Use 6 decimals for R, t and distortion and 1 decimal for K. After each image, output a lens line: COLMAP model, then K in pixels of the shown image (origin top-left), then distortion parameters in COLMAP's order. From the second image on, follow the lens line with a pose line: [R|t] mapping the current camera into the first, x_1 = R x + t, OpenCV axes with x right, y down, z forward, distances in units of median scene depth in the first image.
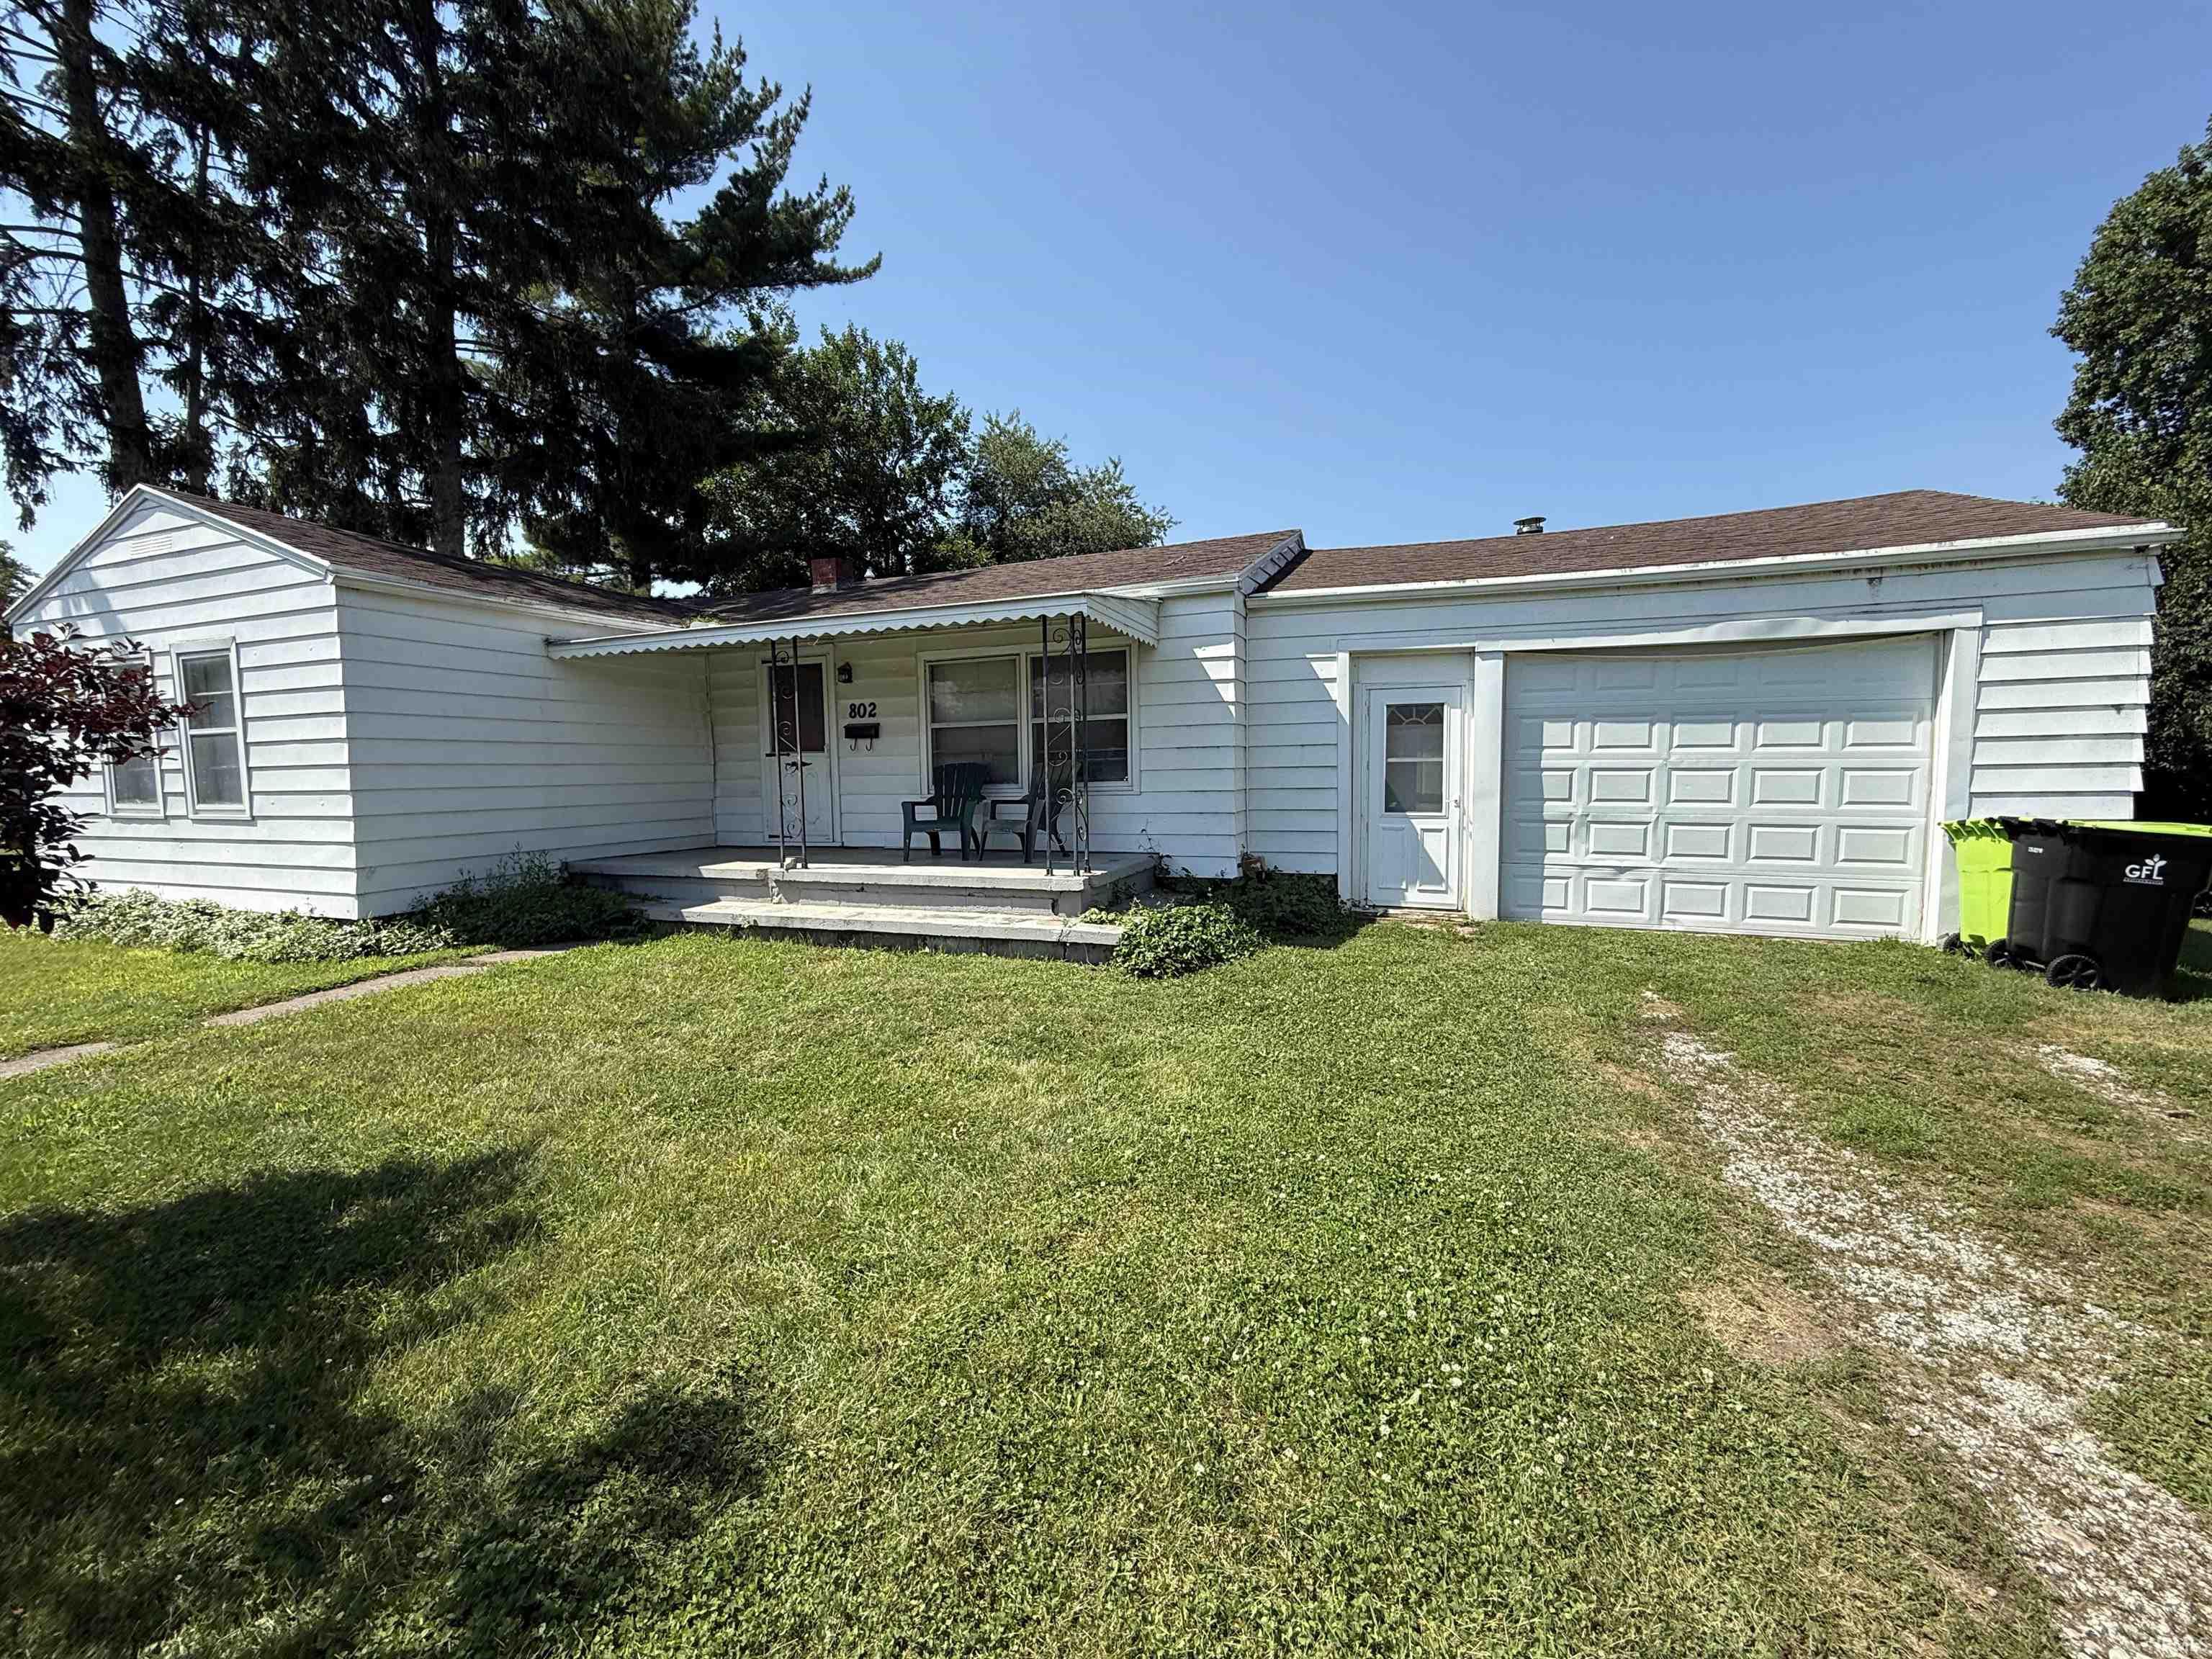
lens RADIAL K [[884.7, 0, 1105.5], [0, 884.7, 825.5], [0, 0, 1]] dist [0.001991, -0.000153]
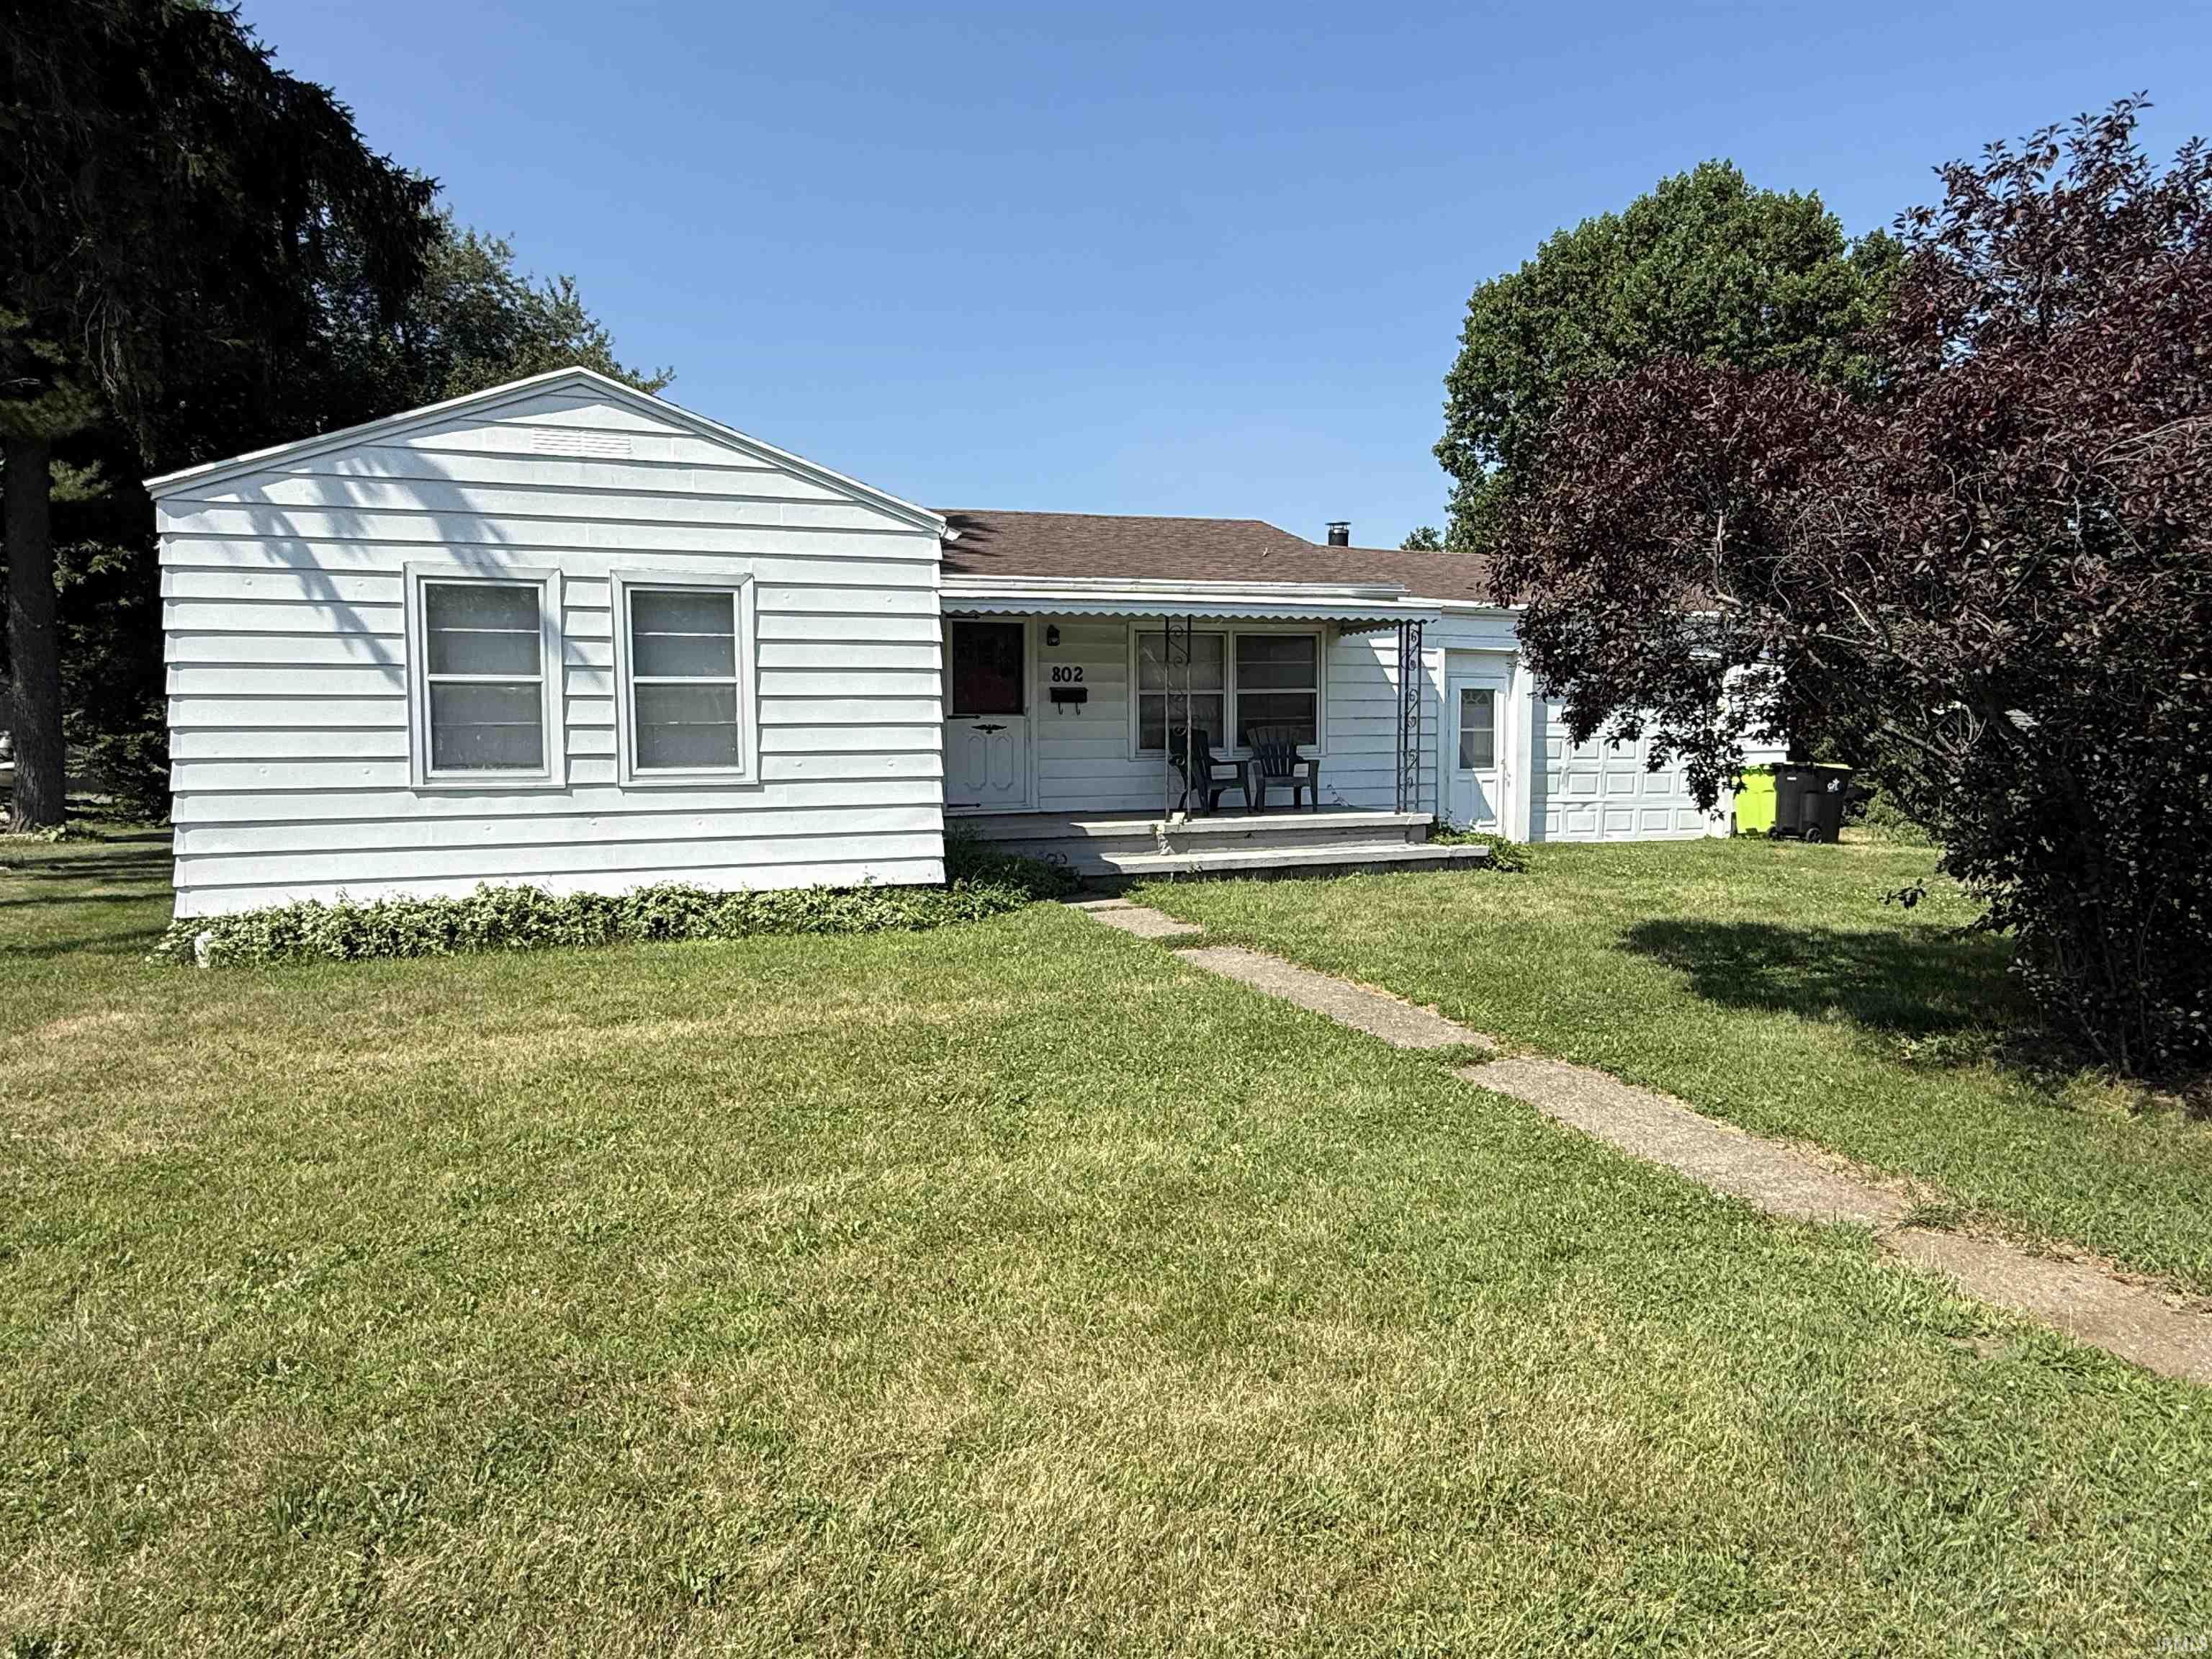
lens RADIAL K [[1335.5, 0, 1102.3], [0, 1335.5, 835.4], [0, 0, 1]] dist [-0.005174, 0.000026]
pose [[0.765258, -0.039895, 0.642487, -1.425754], [0.038804, 0.999122, 0.015821, 0.033153], [-0.642554, 0.012824, 0.766133, -0.201000]]
